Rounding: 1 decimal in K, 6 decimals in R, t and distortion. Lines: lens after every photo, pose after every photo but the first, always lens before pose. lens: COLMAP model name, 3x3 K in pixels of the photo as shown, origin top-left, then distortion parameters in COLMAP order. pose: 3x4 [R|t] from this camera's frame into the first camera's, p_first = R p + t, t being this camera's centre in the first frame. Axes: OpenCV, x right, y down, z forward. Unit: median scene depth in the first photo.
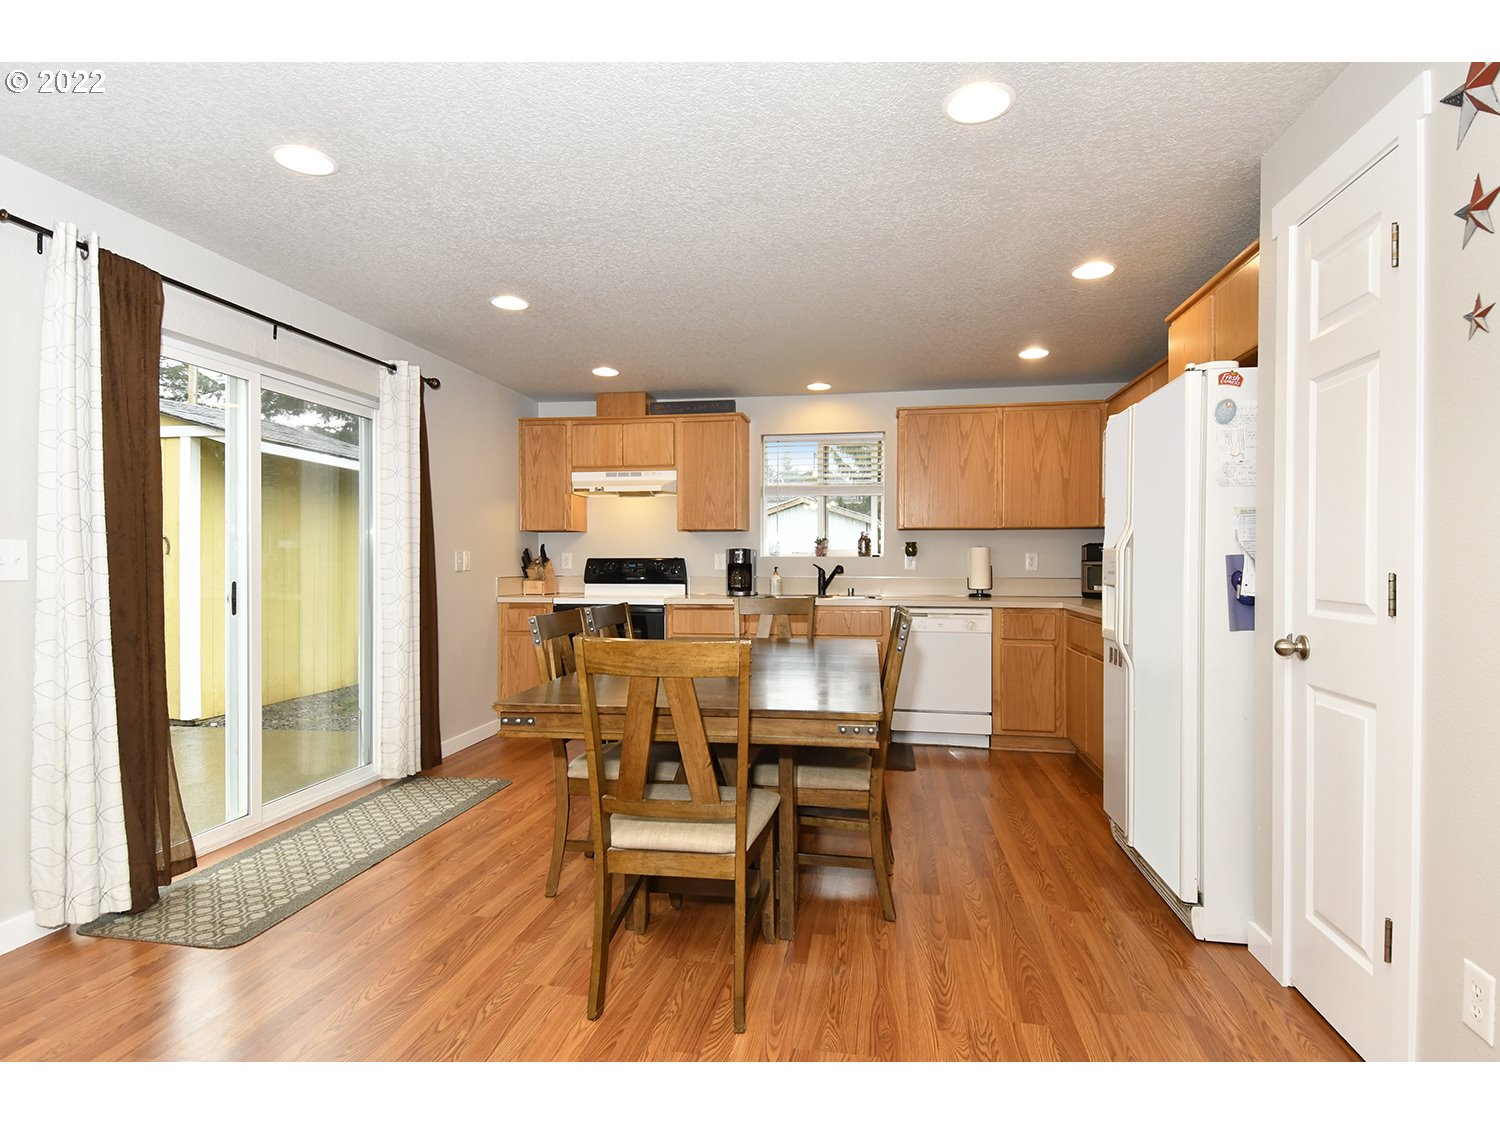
lens RADIAL K [[794.3, 0, 749.8], [0, 794.3, 558.5], [0, 0, 1]] dist [0.019728, -0.015446]
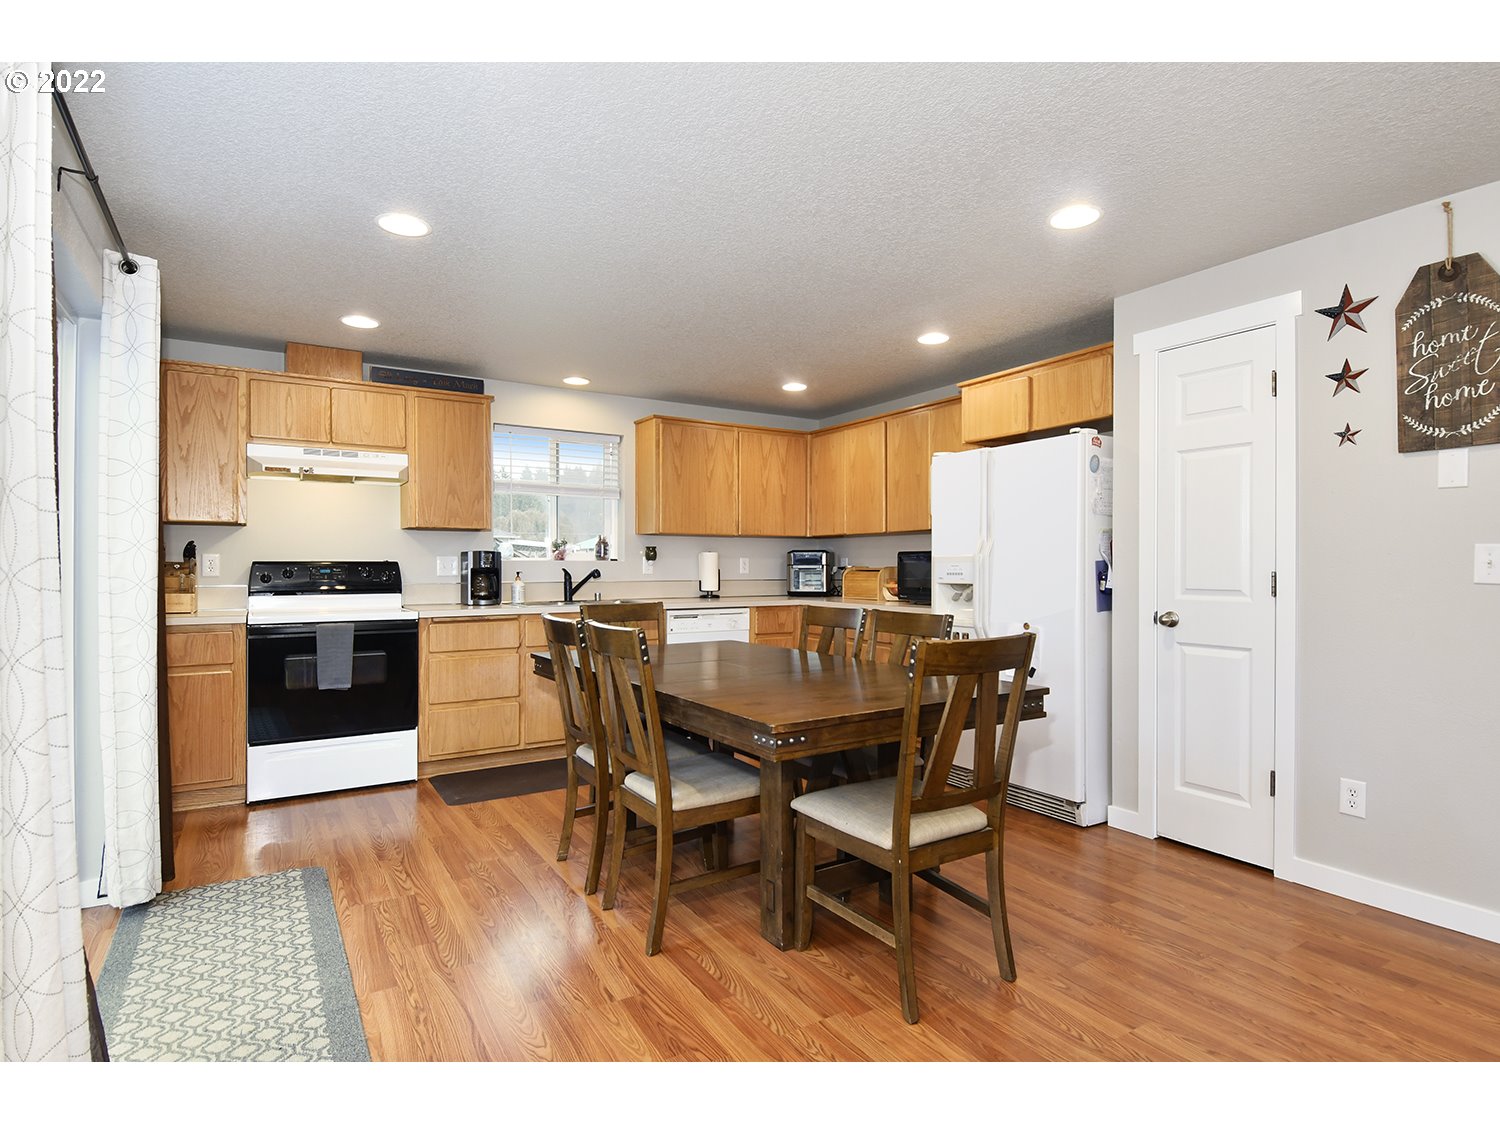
lens RADIAL K [[794.3, 0, 758.7], [0, 794.3, 567.9], [0, 0, 1]] dist [0.019728, -0.015446]
pose [[0.744236, -0.002051, 0.667914, -0.412542], [-0.002461, 0.999980, 0.005814, 0.000541], [-0.667912, -0.005971, 0.744216, 0.156956]]
